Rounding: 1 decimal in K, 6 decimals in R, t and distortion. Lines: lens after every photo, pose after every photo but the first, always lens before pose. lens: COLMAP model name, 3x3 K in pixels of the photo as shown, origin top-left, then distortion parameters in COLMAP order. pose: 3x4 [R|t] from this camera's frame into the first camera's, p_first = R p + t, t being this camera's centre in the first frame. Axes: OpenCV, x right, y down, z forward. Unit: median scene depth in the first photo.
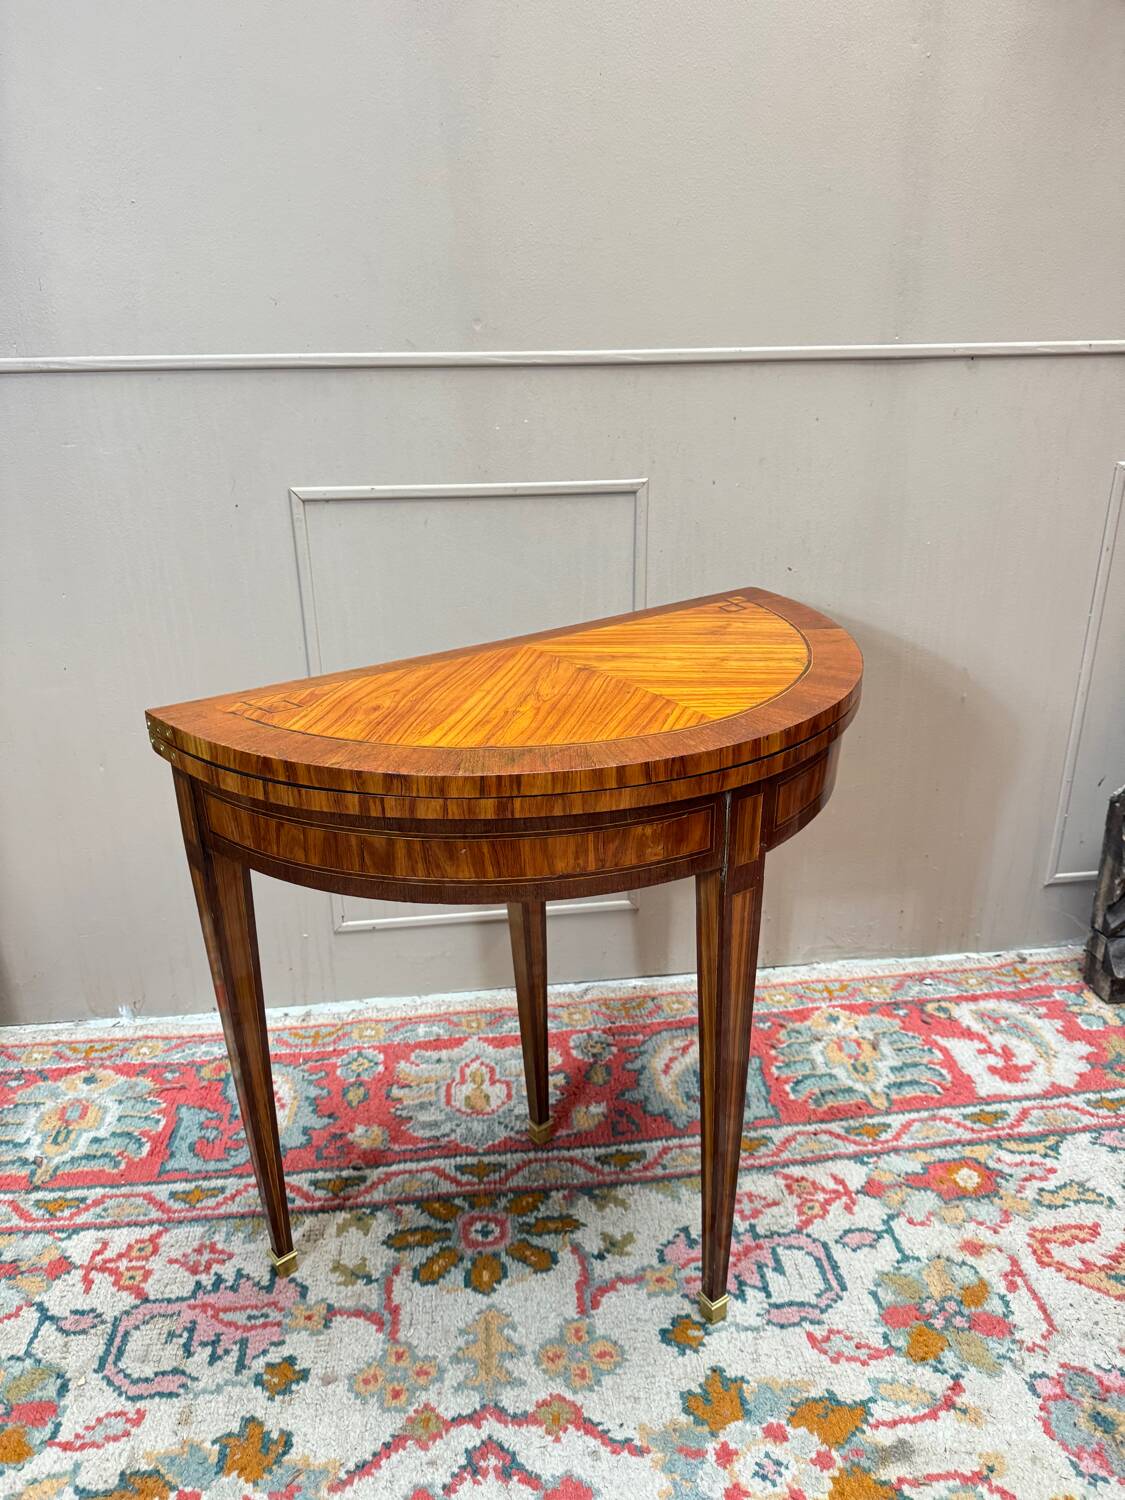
lens RADIAL K [[1080.4, 0, 562.9], [0, 1080.4, 753.6], [0, 0, 1]] dist [0.000818, -0.004687]
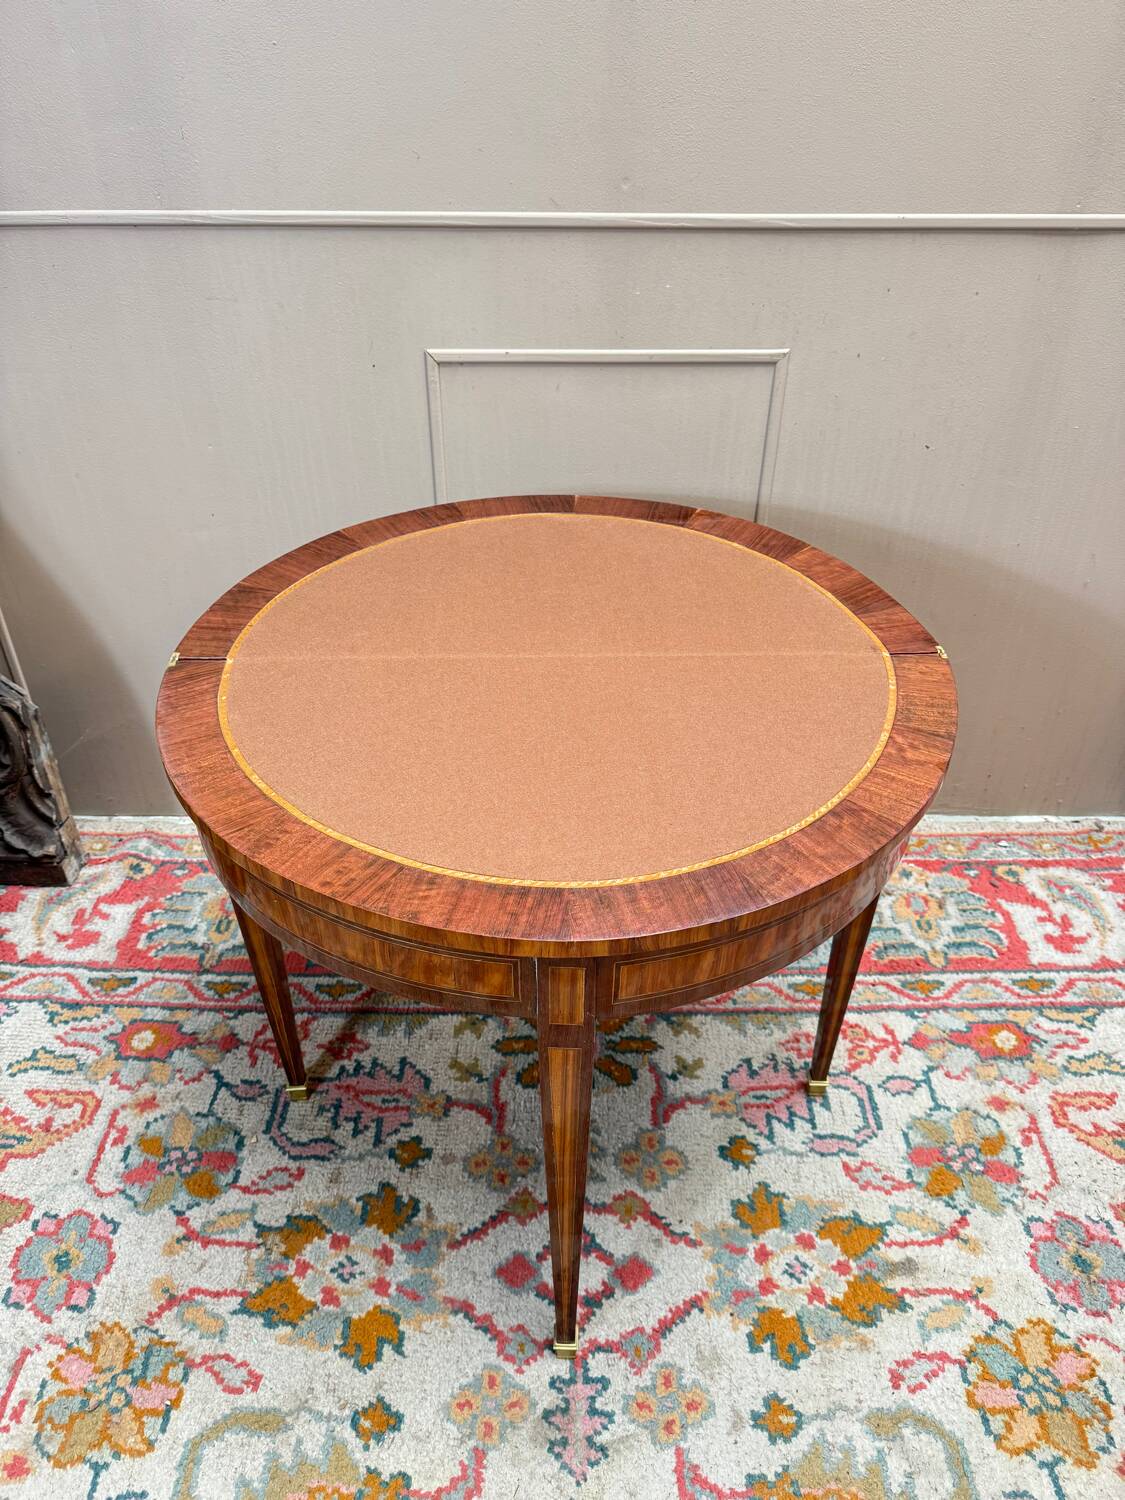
lens RADIAL K [[1082.7, 0, 564.8], [0, 1082.7, 757.3], [0, 0, 1]] dist [0.004709, -0.011050]
pose [[0.994008, 0.078440, -0.076121, -0.021227], [-0.055570, 0.962363, 0.266025, -0.177537], [0.094123, -0.260201, 0.960956, -0.056161]]
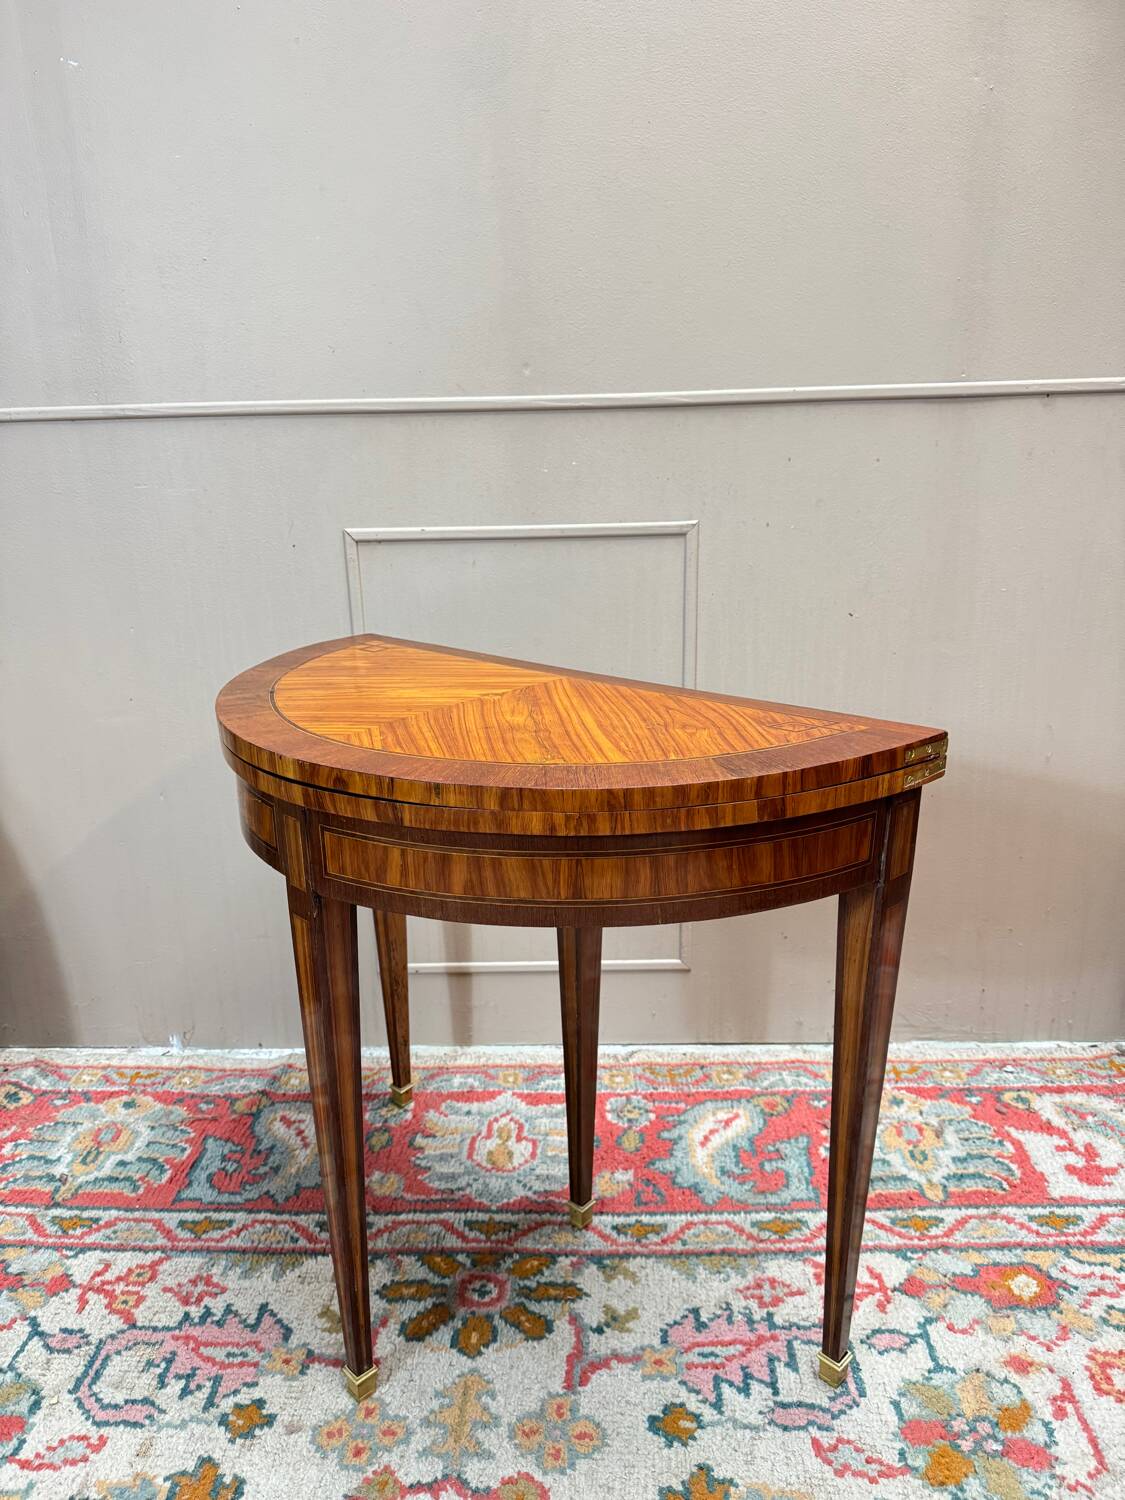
lens RADIAL K [[1082.0, 0, 563.9], [0, 1082.0, 753.0], [0, 0, 1]] dist [-0.000490, -0.003405]
pose [[0.989552, 0.029820, -0.141058, 0.119712], [-0.040798, 0.996304, -0.075584, 0.041275], [0.138283, 0.080549, 0.987112, 0.035911]]
